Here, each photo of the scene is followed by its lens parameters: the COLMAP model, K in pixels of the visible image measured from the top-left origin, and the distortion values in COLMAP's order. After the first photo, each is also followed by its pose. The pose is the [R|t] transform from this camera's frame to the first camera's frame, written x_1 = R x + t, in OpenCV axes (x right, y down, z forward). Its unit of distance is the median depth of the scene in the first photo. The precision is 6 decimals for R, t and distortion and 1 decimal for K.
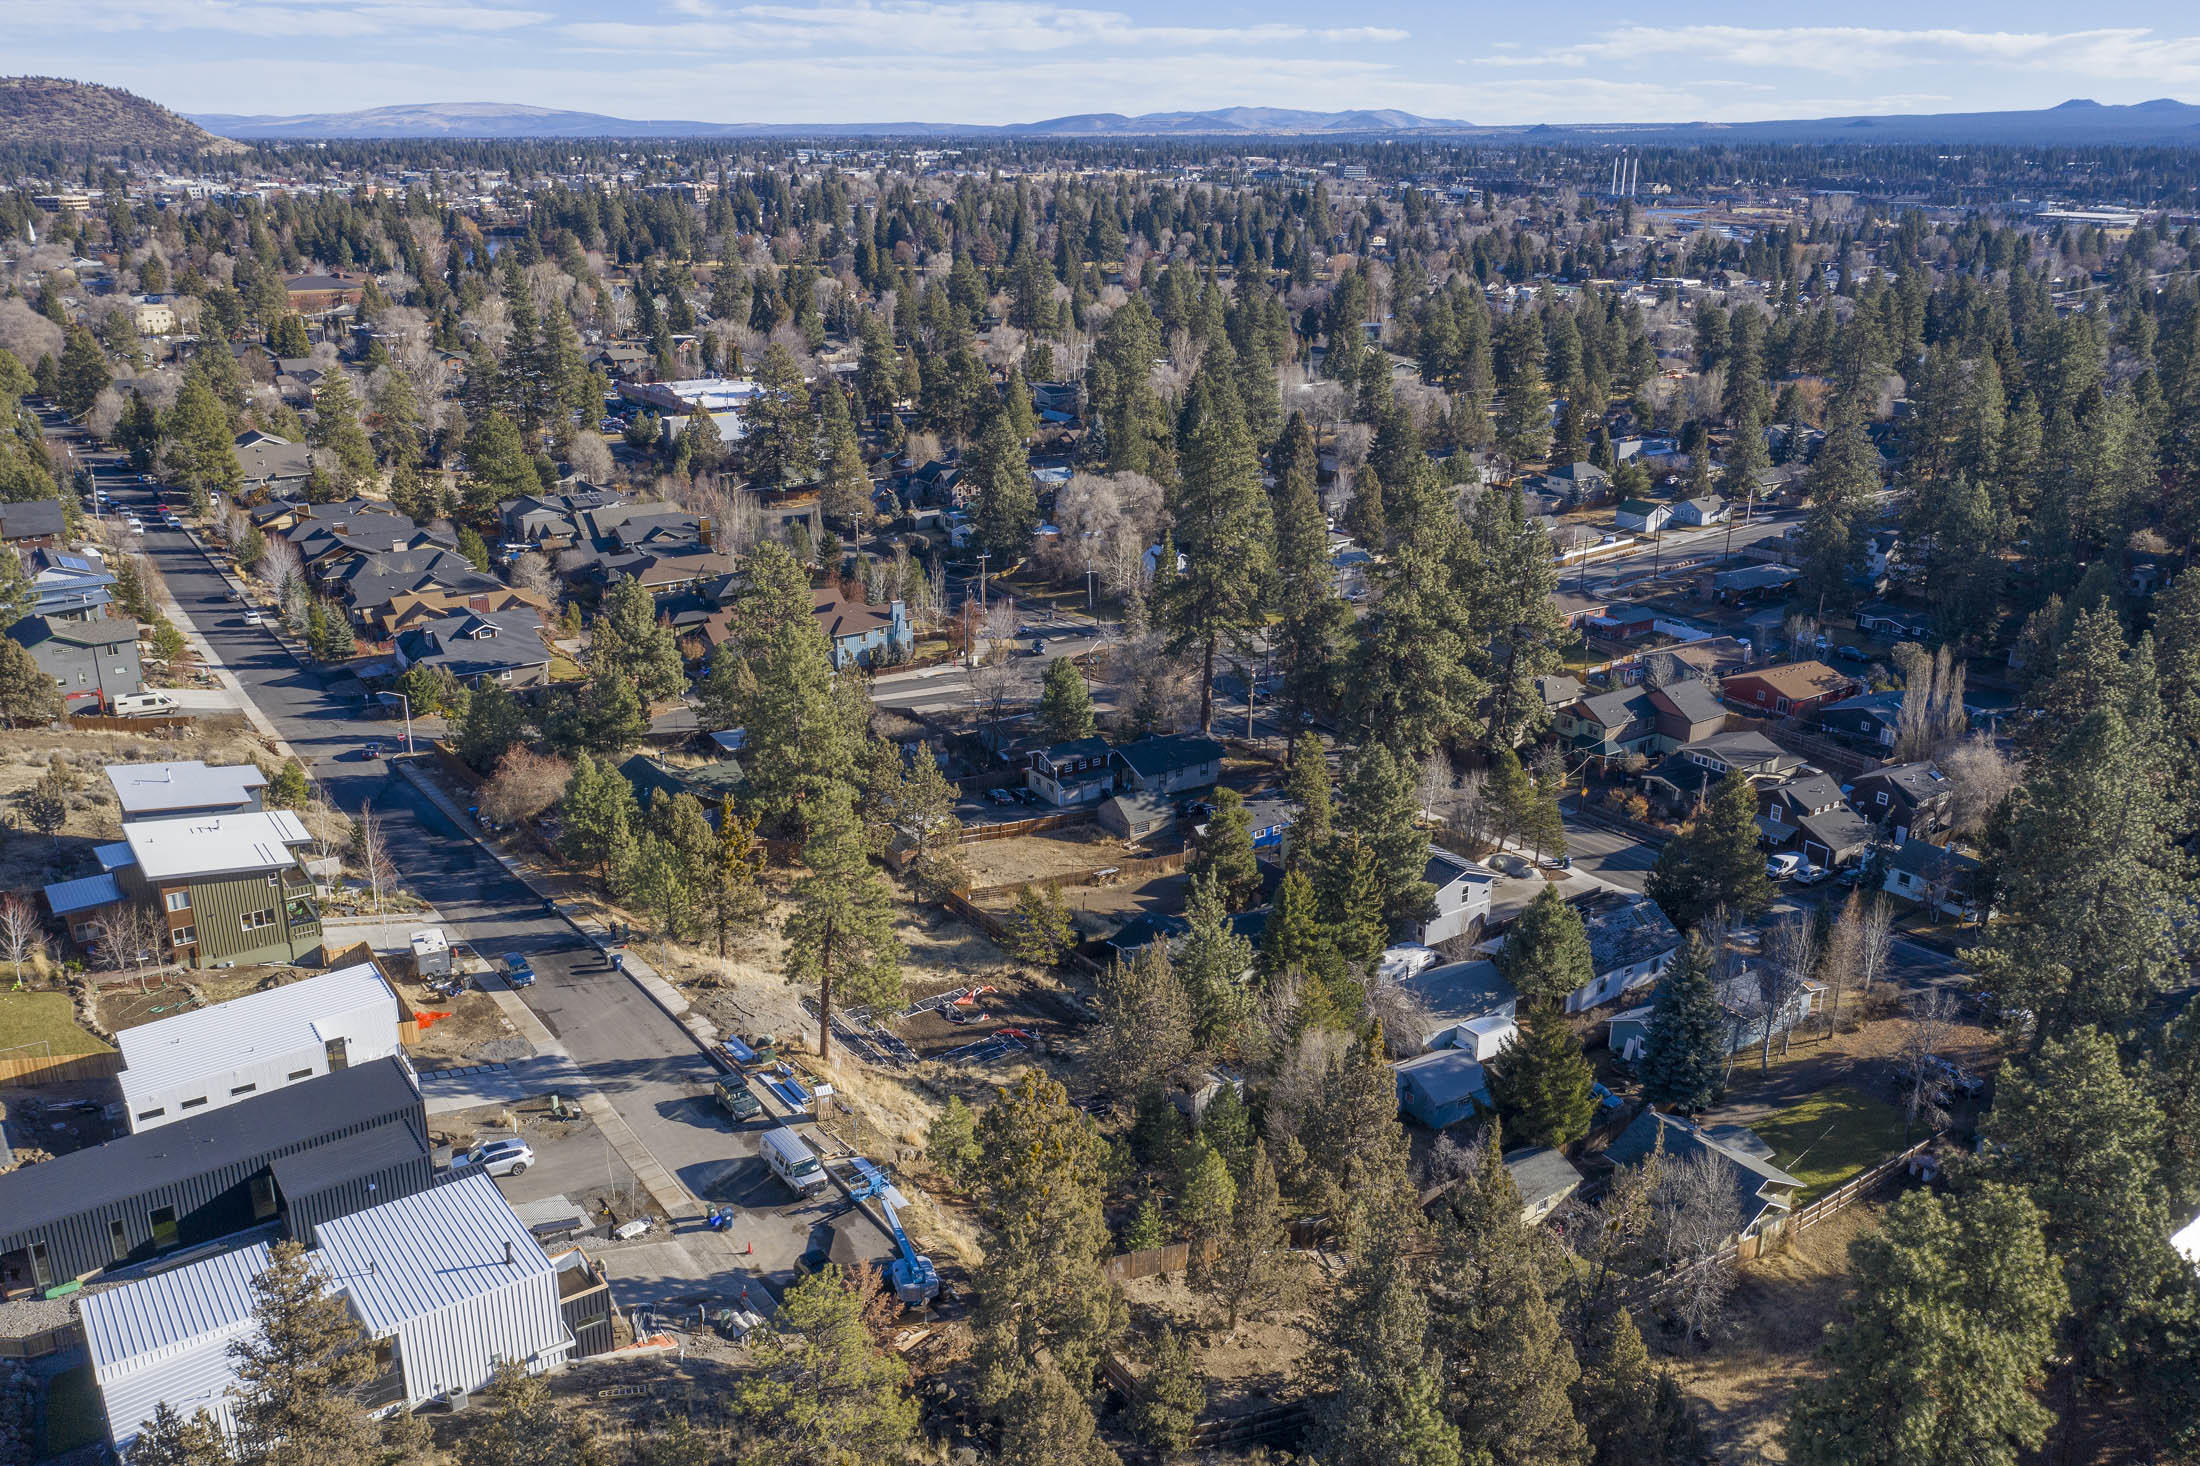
lens RADIAL K [[1772.1, 0, 1104.8], [0, 1772.1, 728.2], [0, 0, 1]] dist [-0.009565, 0.009721]
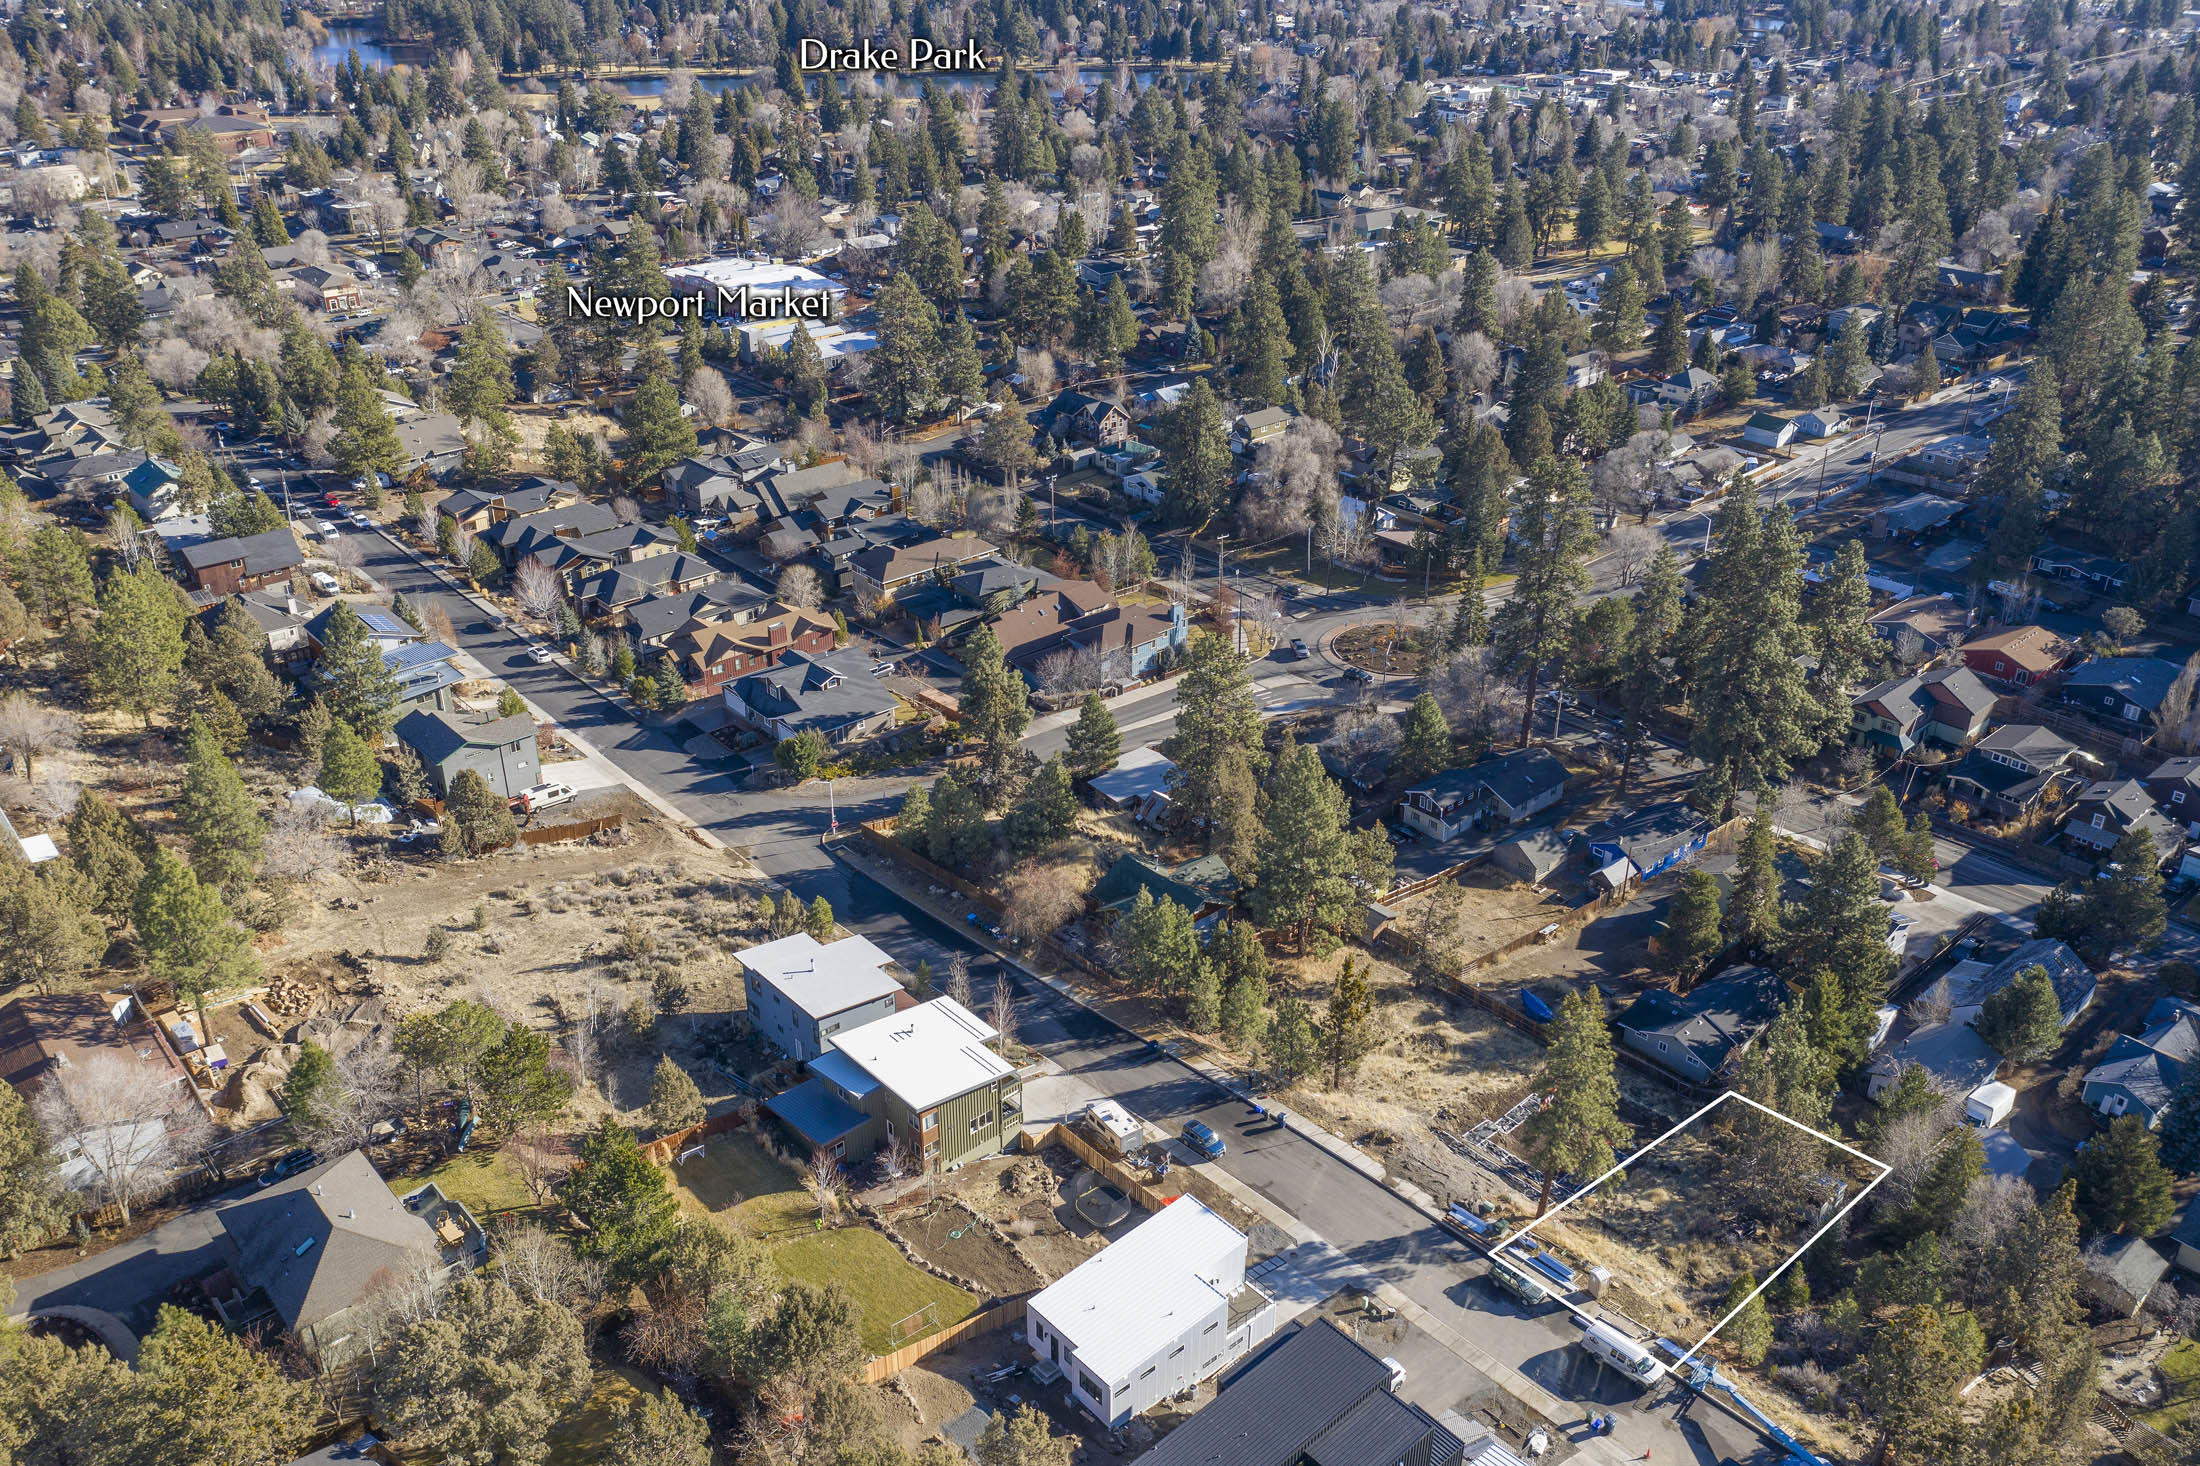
lens RADIAL K [[1772.1, 0, 1095.0], [0, 1772.1, 730.3], [0, 0, 1]] dist [-0.009565, 0.009721]
pose [[0.993559, -0.059286, 0.096573, -0.332065], [0.044600, 0.988026, 0.147698, -0.188800], [-0.104173, -0.142439, 0.984306, -0.024613]]
